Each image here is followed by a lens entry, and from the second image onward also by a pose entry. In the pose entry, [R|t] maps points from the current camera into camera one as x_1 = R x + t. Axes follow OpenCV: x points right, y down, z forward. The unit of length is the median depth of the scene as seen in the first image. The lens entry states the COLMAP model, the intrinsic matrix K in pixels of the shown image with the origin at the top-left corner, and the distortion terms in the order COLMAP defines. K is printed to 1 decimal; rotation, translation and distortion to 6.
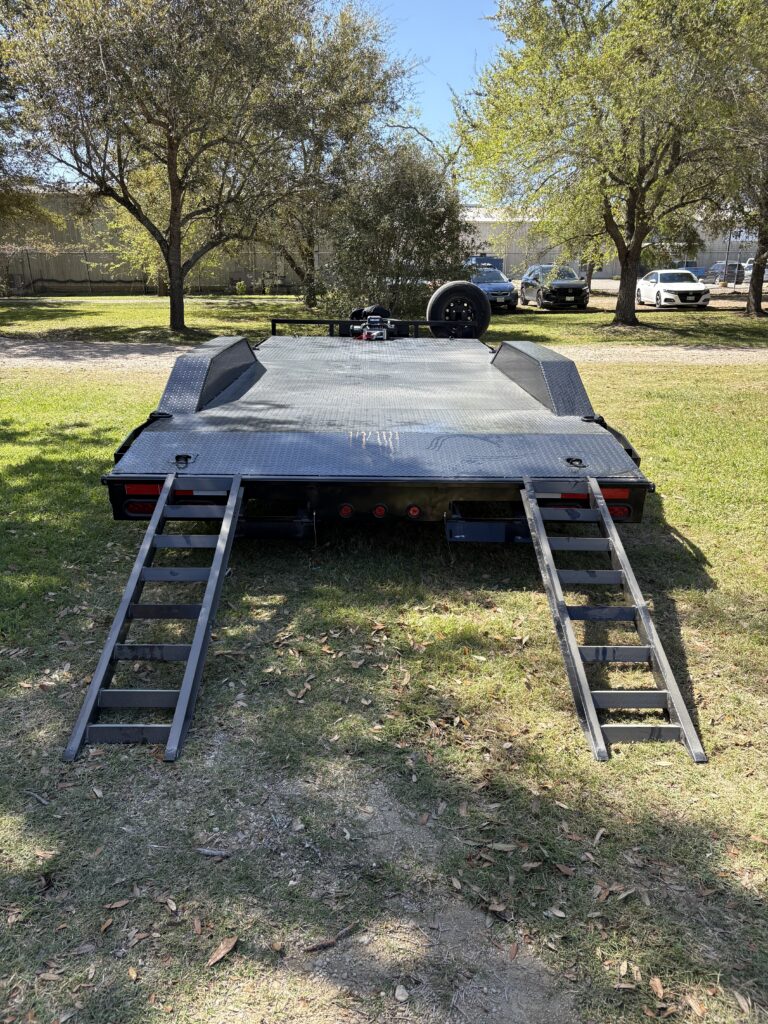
lens RADIAL K [[771.4, 0, 384.0], [0, 771.4, 512.0], [0, 0, 1]] dist [0.001325, 0.002062]
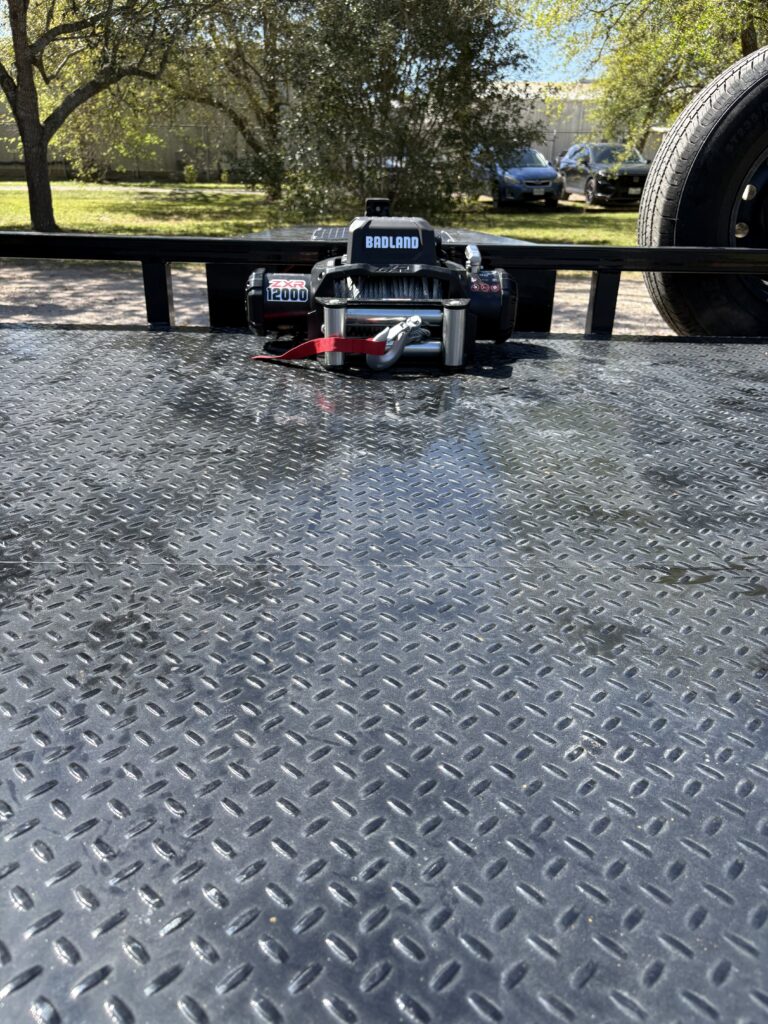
lens RADIAL K [[771.4, 0, 384.0], [0, 771.4, 512.0], [0, 0, 1]] dist [0.001325, 0.002062]
pose [[0.999779, 0.003988, 0.020626, -0.005276], [-0.006444, 0.992704, 0.120406, -0.065174], [-0.019995, -0.120513, 0.992510, 0.255822]]
